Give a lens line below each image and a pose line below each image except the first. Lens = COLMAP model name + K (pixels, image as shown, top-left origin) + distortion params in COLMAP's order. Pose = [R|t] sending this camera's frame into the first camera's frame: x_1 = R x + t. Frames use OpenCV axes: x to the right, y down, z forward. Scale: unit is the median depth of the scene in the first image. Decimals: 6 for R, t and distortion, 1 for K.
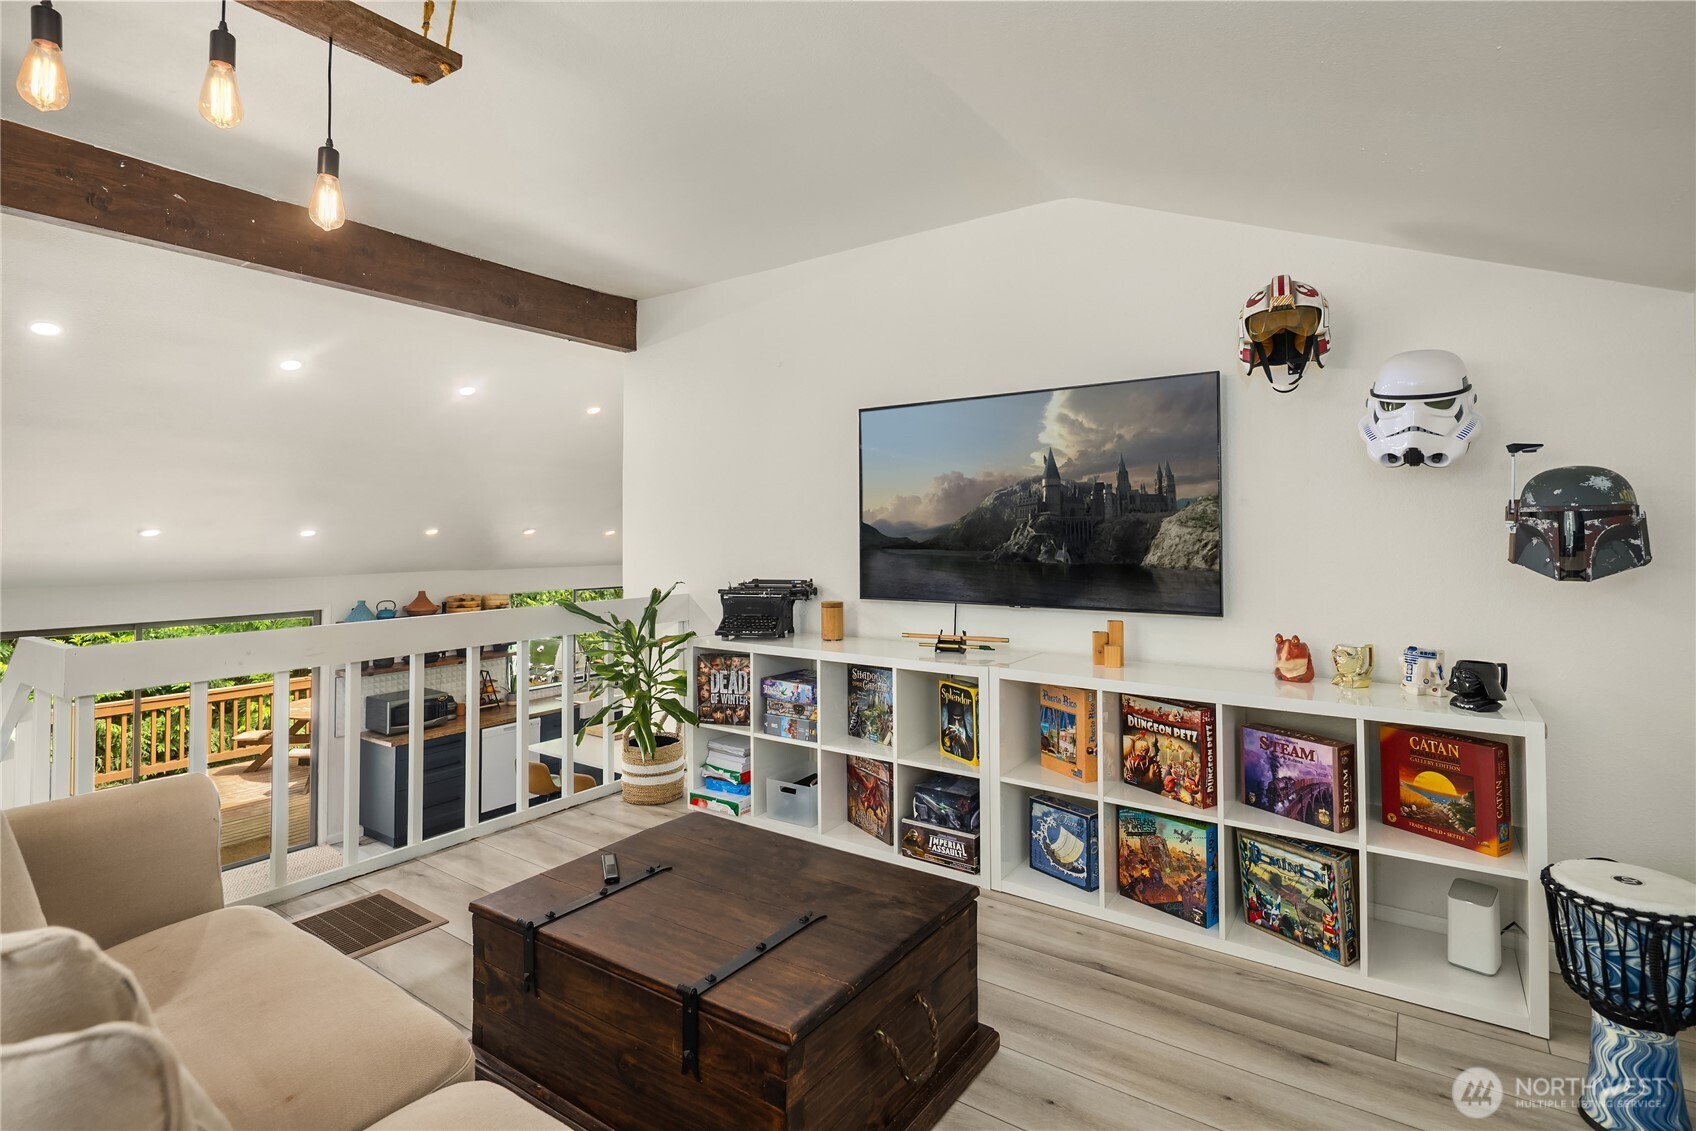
lens RADIAL K [[822.3, 0, 851.0], [0, 822.3, 525.0], [0, 0, 1]] dist [0.001550, -0.000211]
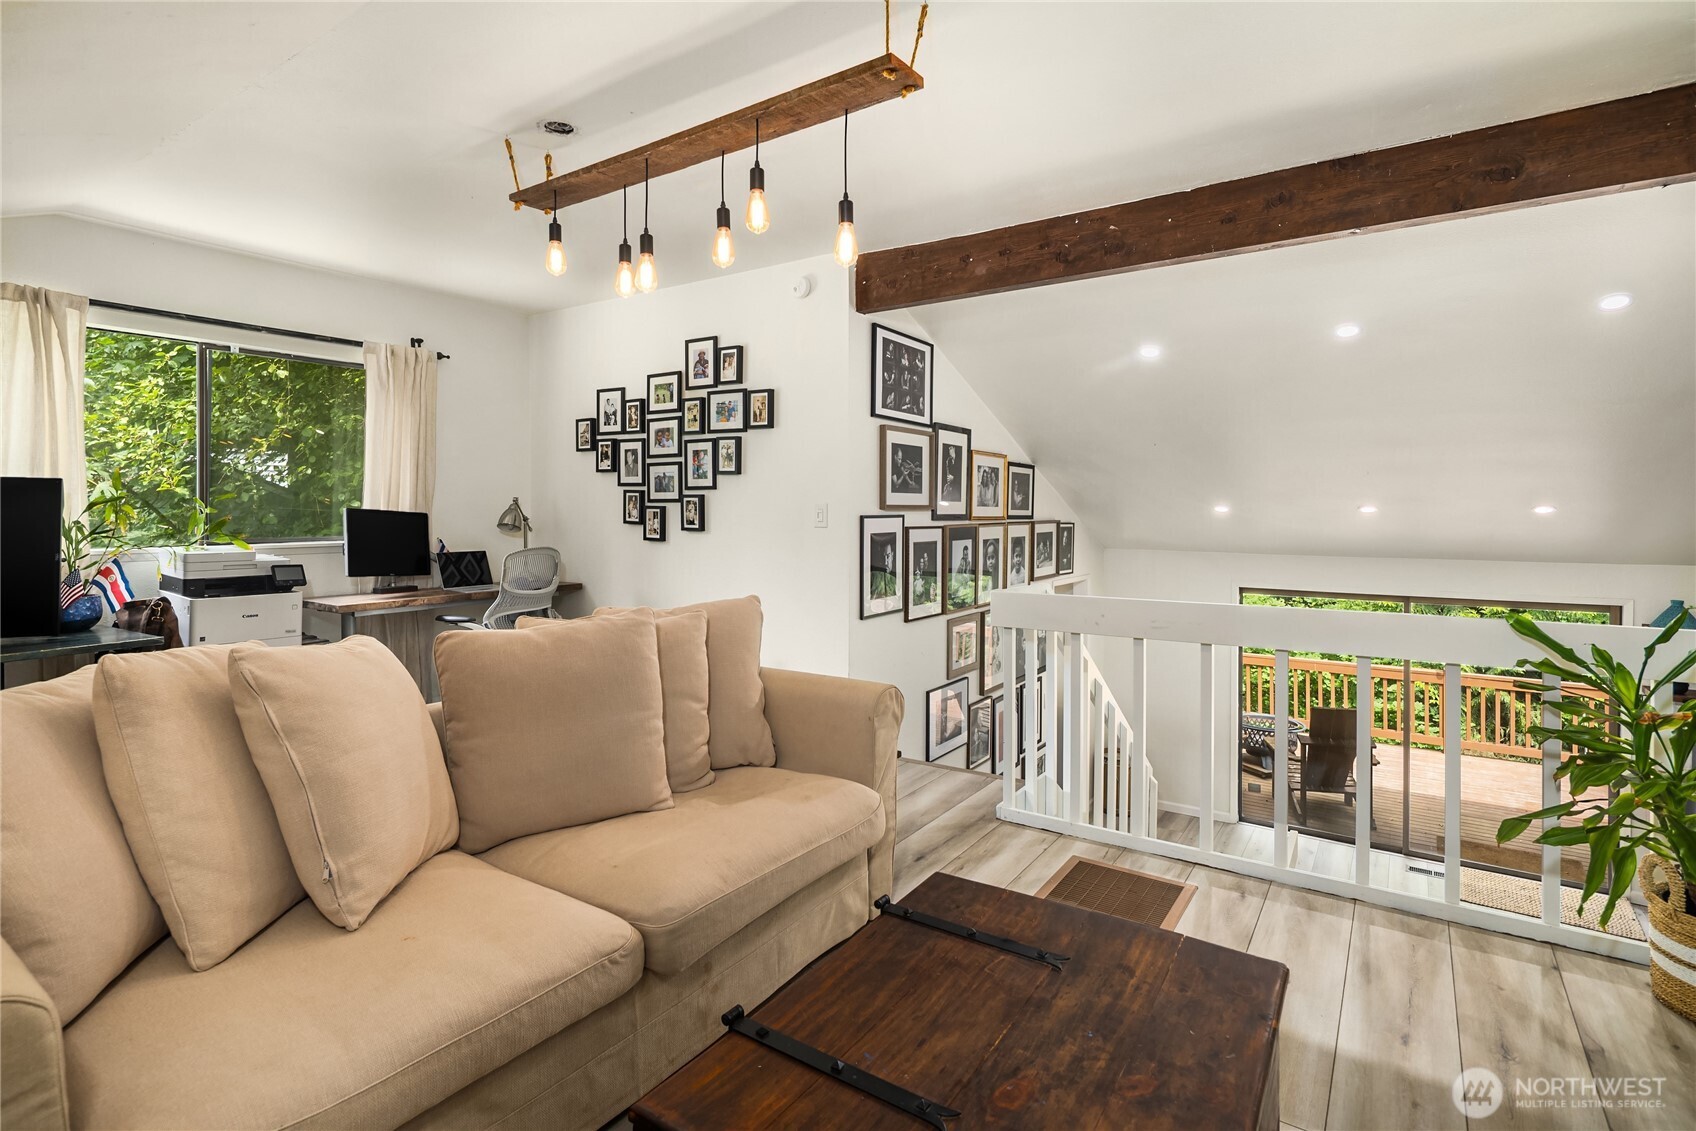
lens RADIAL K [[817.8, 0, 850.6], [0, 817.8, 498.8], [0, 0, 1]] dist [0.006250, -0.000210]
pose [[0.011198, -0.017313, -0.999787, 0.324433], [0.010448, 0.999798, -0.017196, 0.011050], [0.999883, -0.010253, 0.011377, 0.524374]]
